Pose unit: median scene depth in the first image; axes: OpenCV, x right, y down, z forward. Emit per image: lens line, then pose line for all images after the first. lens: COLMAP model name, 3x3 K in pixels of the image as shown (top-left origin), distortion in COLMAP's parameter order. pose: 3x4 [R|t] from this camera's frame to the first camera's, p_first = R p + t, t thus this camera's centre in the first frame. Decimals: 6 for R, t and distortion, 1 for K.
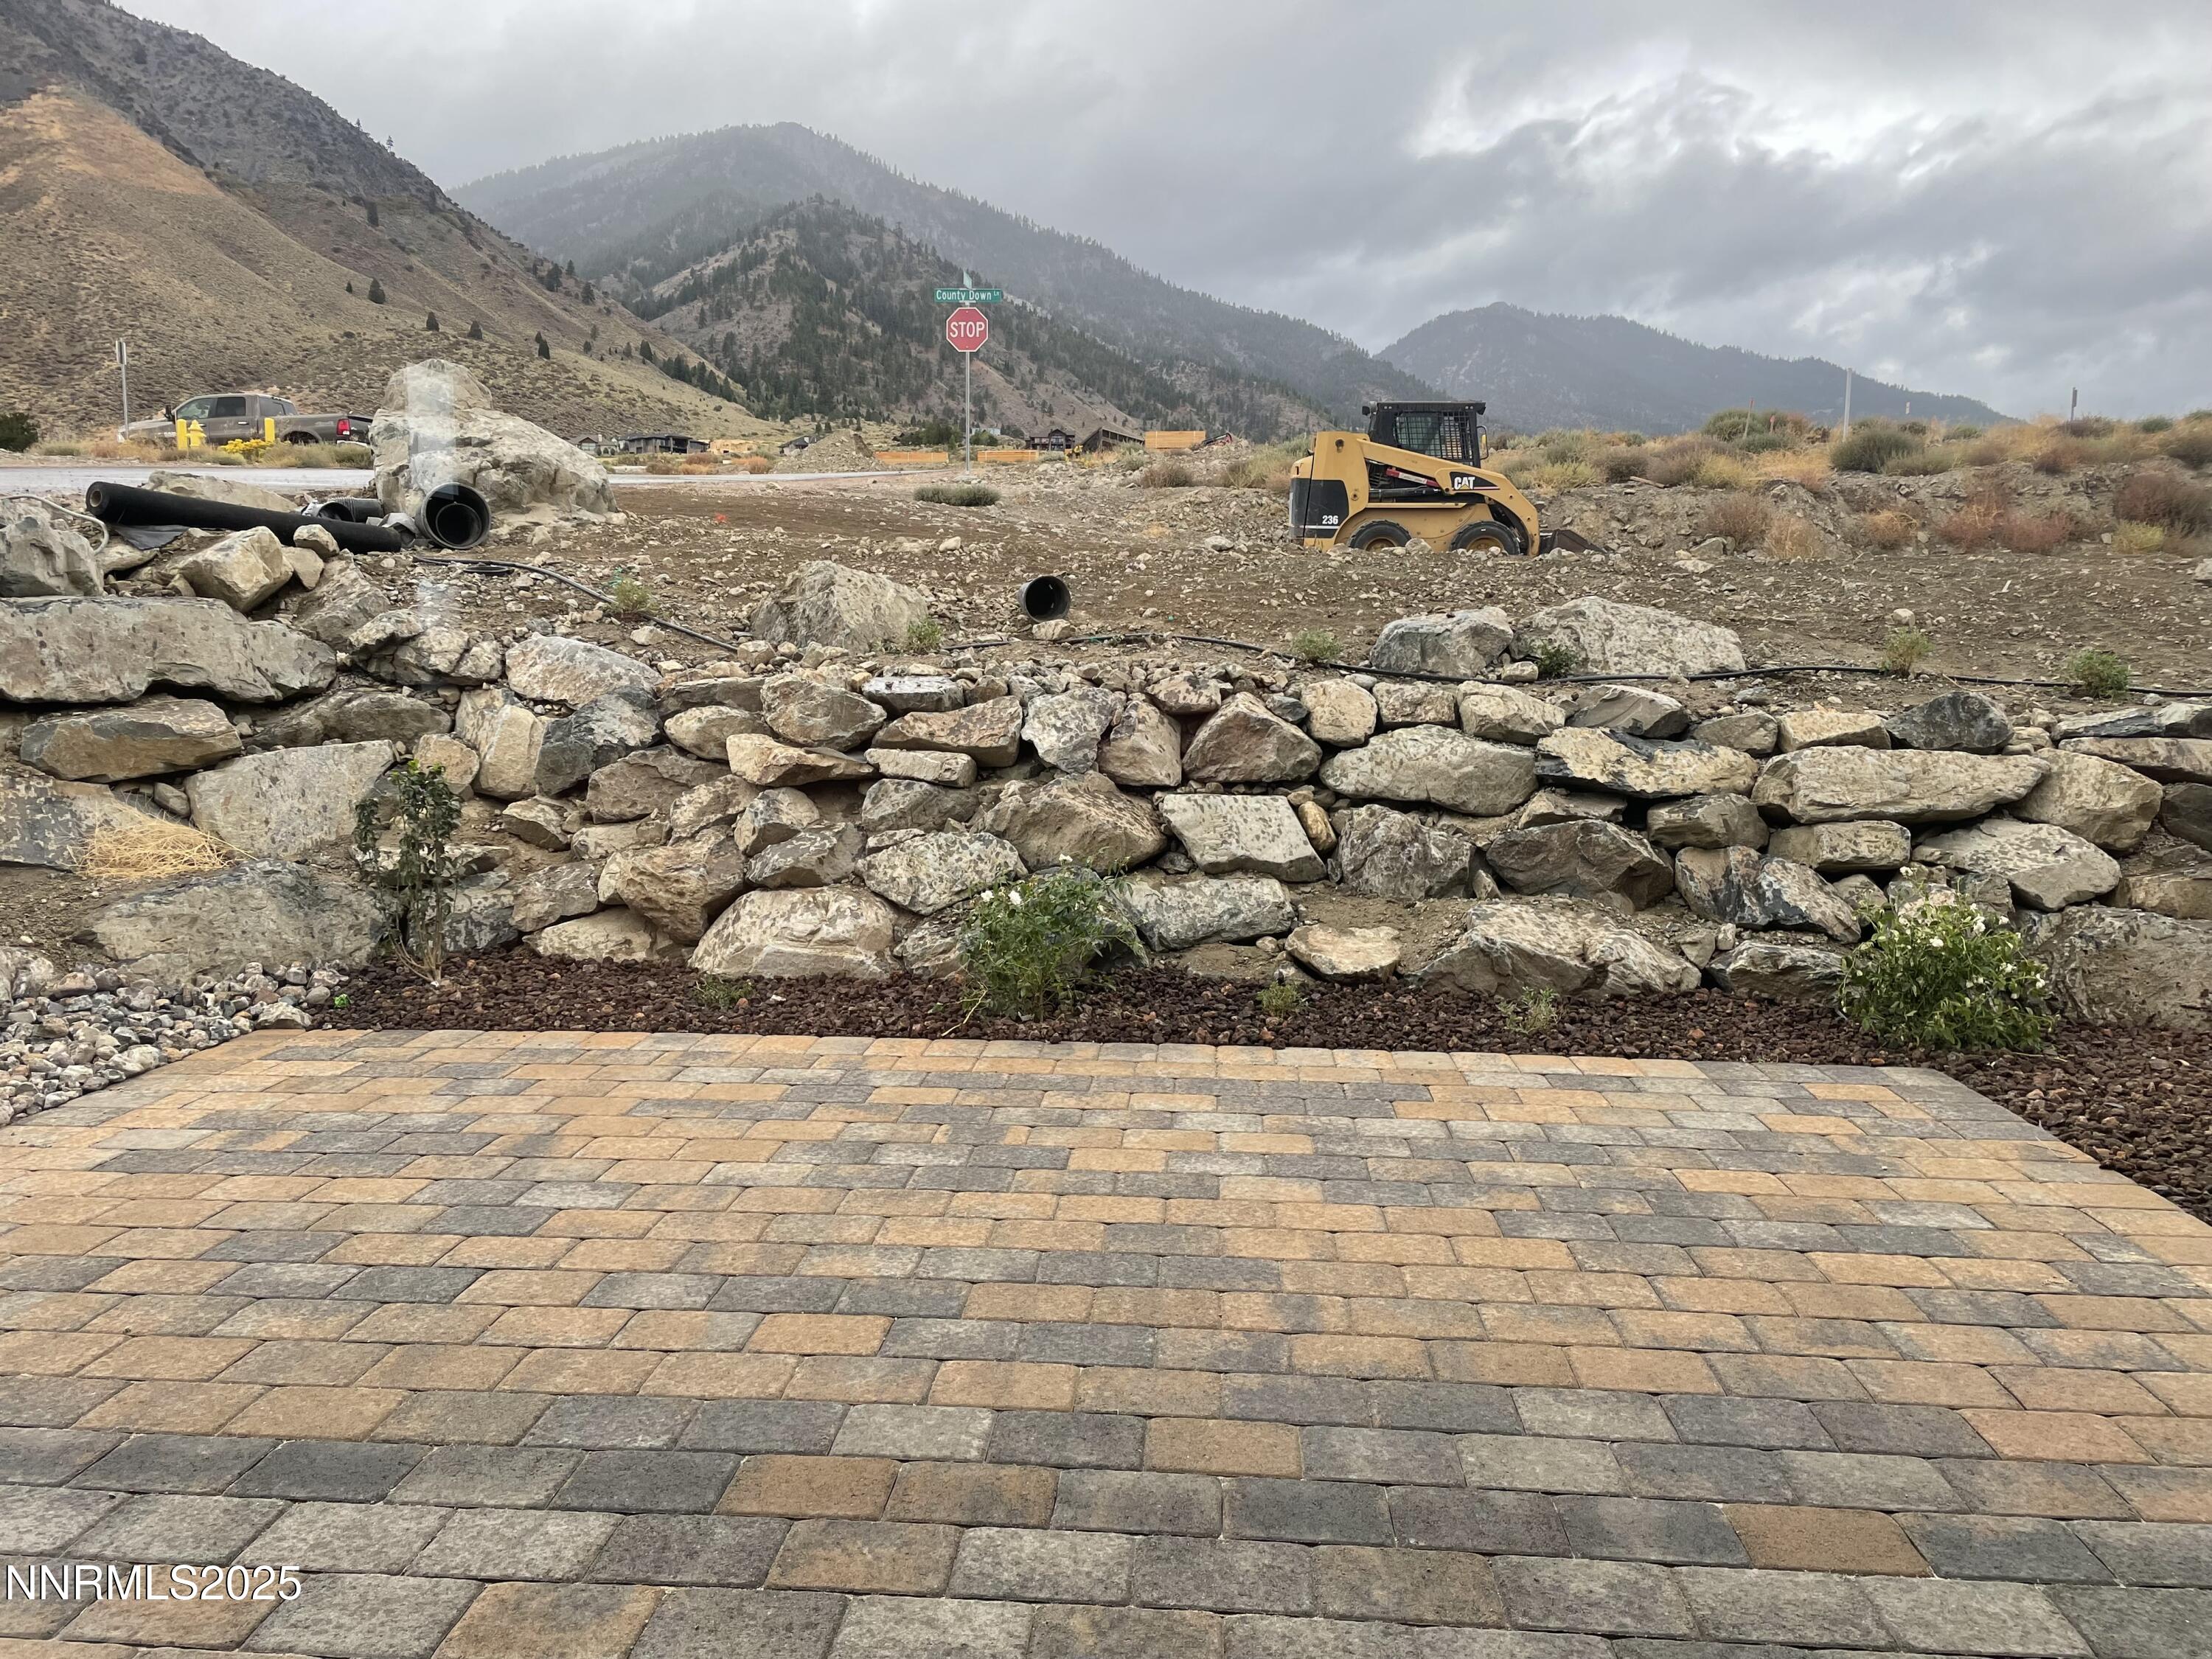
lens RADIAL K [[1680.6, 0, 1090.0], [0, 1680.6, 846.0], [0, 0, 1]] dist [0.090888, -0.096329]
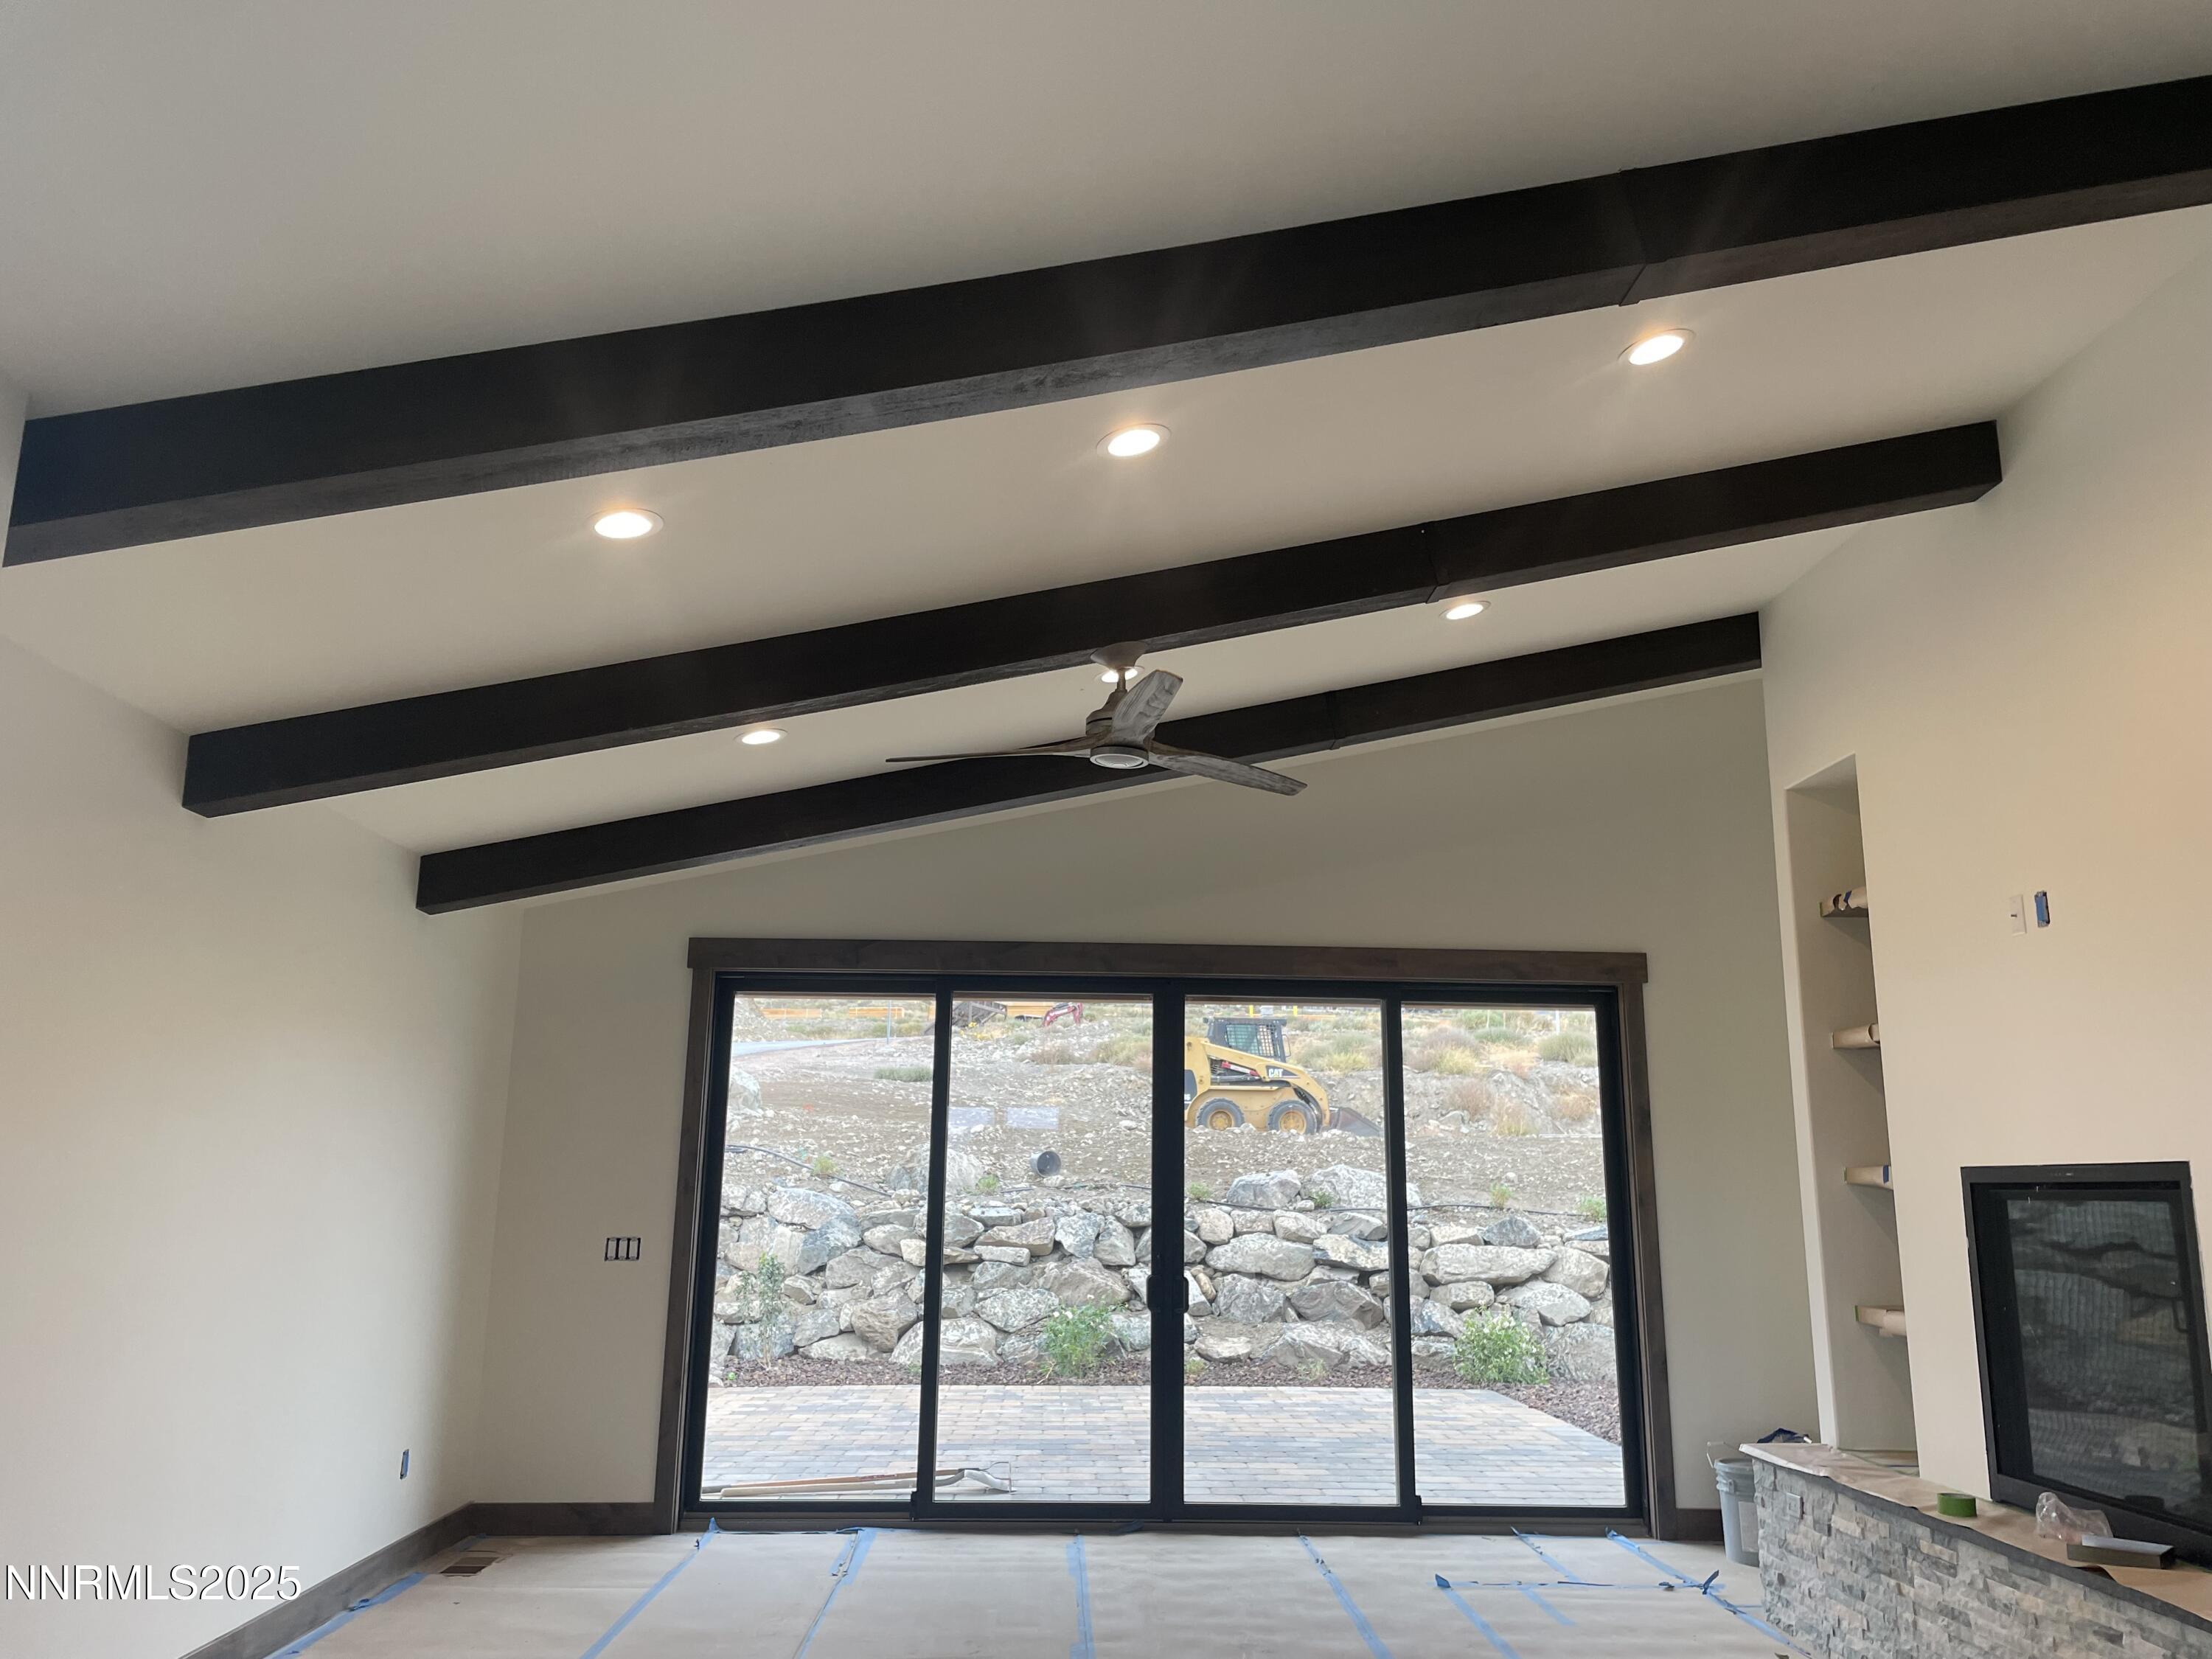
lens RADIAL K [[1680.6, 0, 1103.0], [0, 1680.6, 811.0], [0, 0, 1]] dist [0.090888, -0.096329]
pose [[0.994245, 0.022641, 0.104714, -0.201560], [0.013157, 0.944210, -0.329081, 0.111993], [-0.106322, 0.328565, 0.938478, -1.008283]]
